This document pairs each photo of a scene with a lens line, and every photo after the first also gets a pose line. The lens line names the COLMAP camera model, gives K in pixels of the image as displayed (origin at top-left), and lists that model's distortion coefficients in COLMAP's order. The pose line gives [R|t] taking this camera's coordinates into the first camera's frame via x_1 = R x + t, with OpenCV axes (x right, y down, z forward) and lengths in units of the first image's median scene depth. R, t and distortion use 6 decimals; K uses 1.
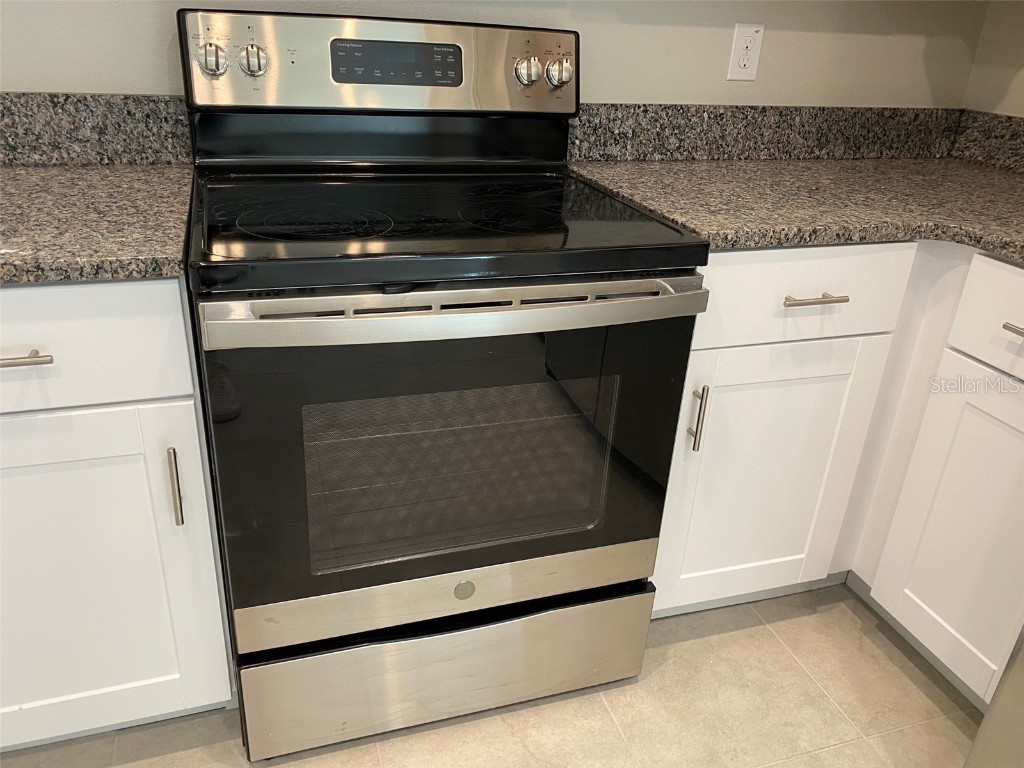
lens RADIAL K [[788.0, 0, 511.3], [0, 788.0, 386.3], [0, 0, 1]] dist [0.012045, -0.005315]
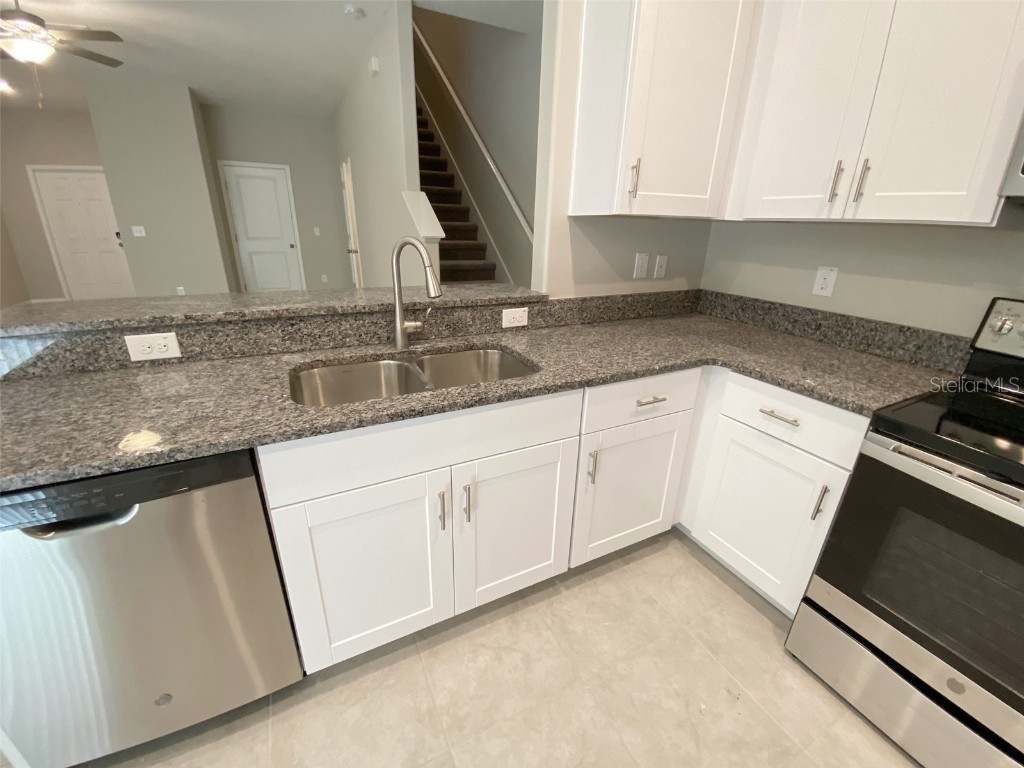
lens RADIAL K [[418.8, 0, 512.9], [0, 418.8, 384.5], [0, 0, 1]] dist [0.006149, -0.013055]
pose [[0.146059, 0.314710, -0.937883, 0.338603], [-0.440653, 0.869502, 0.223140, -0.031230], [0.885715, 0.380689, 0.265677, -0.131174]]
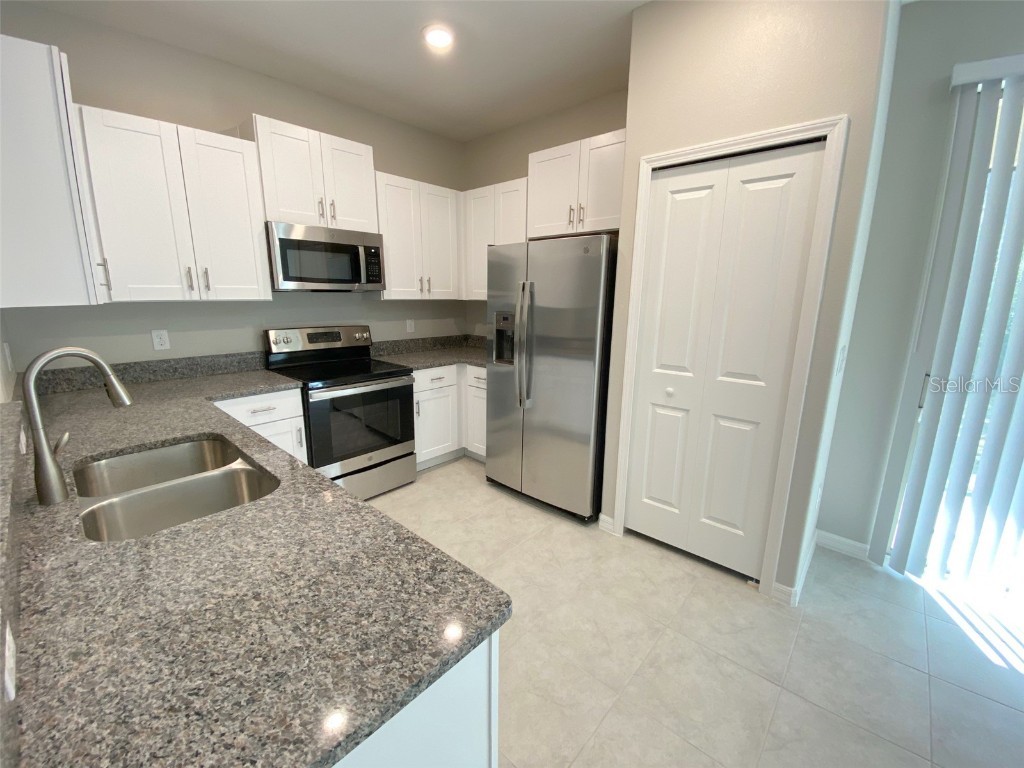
lens RADIAL K [[418.8, 0, 510.9], [0, 418.8, 383.1], [0, 0, 1]] dist [0.006149, -0.013055]
pose [[0.871350, -0.138780, 0.470626, -0.377657], [0.236025, 0.959456, -0.154065, 0.376252], [-0.430164, 0.245324, 0.868778, -1.243734]]
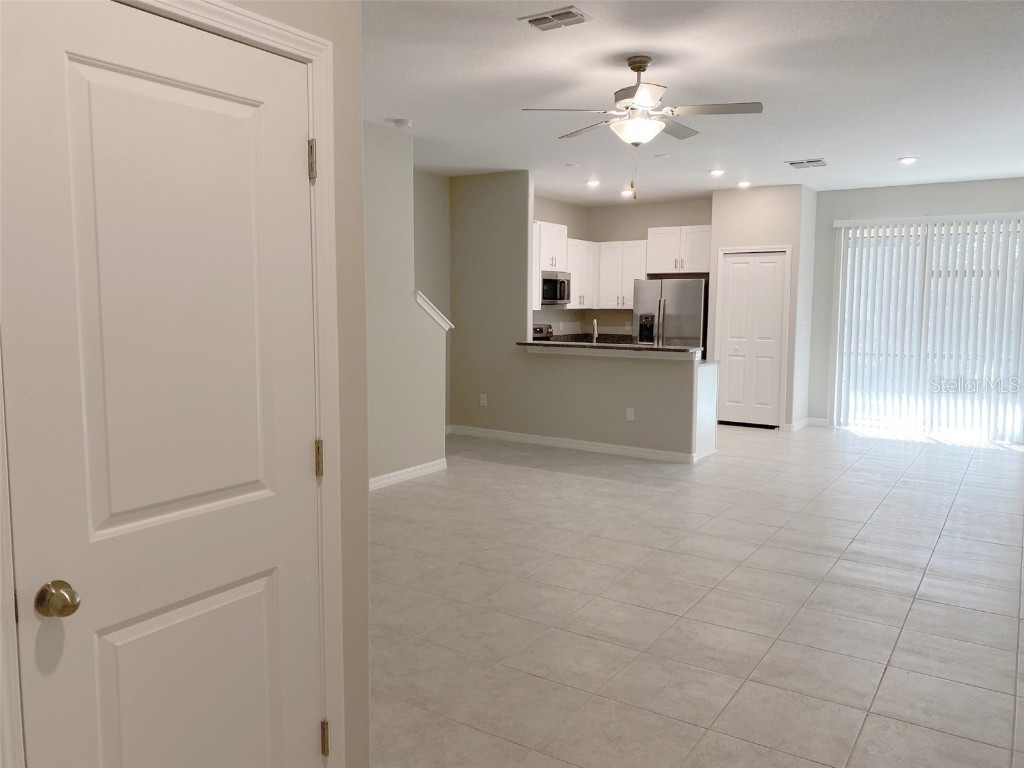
lens RADIAL K [[788.0, 0, 488.6], [0, 788.0, 383.0], [0, 0, 1]] dist [0.012045, -0.005315]
pose [[0.798656, -0.105696, 0.592433, -4.799268], [0.285971, 0.932857, -0.219085, 1.450042], [-0.529499, 0.344392, 0.775258, -4.098780]]
